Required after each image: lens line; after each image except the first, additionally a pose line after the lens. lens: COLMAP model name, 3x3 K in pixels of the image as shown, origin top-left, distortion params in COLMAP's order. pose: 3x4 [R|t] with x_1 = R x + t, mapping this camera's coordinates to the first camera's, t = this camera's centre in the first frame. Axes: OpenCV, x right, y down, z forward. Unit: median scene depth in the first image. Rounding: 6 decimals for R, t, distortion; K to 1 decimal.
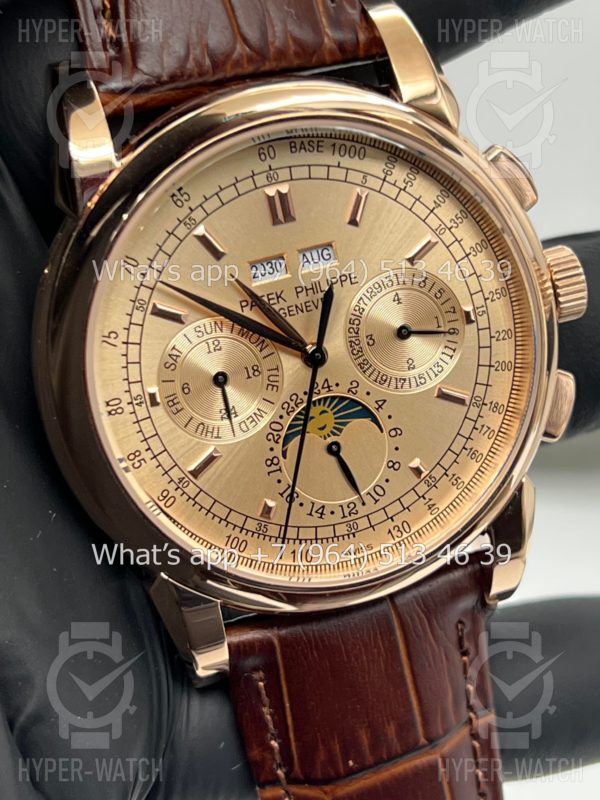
lens RADIAL K [[1840.8, 0, 299.1], [0, 1840.8, 394.0], [0, 0, 1]] dist [0.292086, 0.000000]
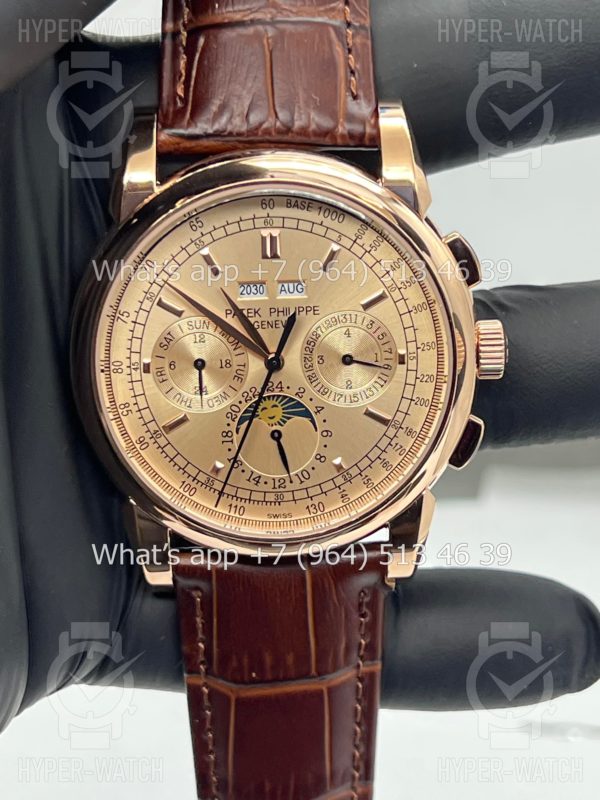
lens RADIAL K [[1840.8, 0, 293.2], [0, 1840.8, 399.1], [0, 0, 1]] dist [0.292086, 0.000000]
pose [[0.958147, 0.218425, -0.185053, 0.267039], [-0.215859, 0.975827, 0.034154, -0.042388], [0.188040, 0.007221, 0.982135, -0.279412]]
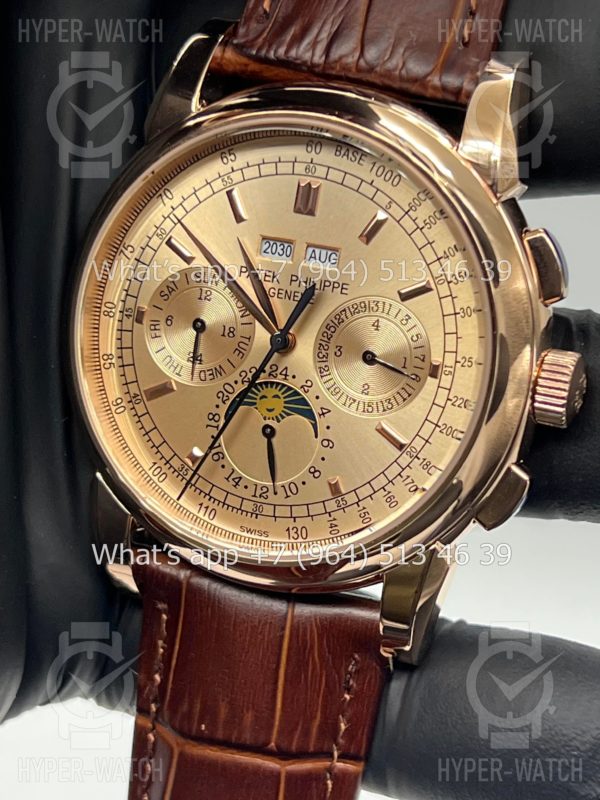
lens RADIAL K [[1840.8, 0, 312.9], [0, 1840.8, 413.8], [0, 0, 1]] dist [0.292086, 0.000000]
pose [[0.775861, 0.395987, -0.491156, 0.554169], [-0.421957, 0.904449, 0.062648, -0.056413], [0.469033, 0.158640, 0.868816, 0.094560]]
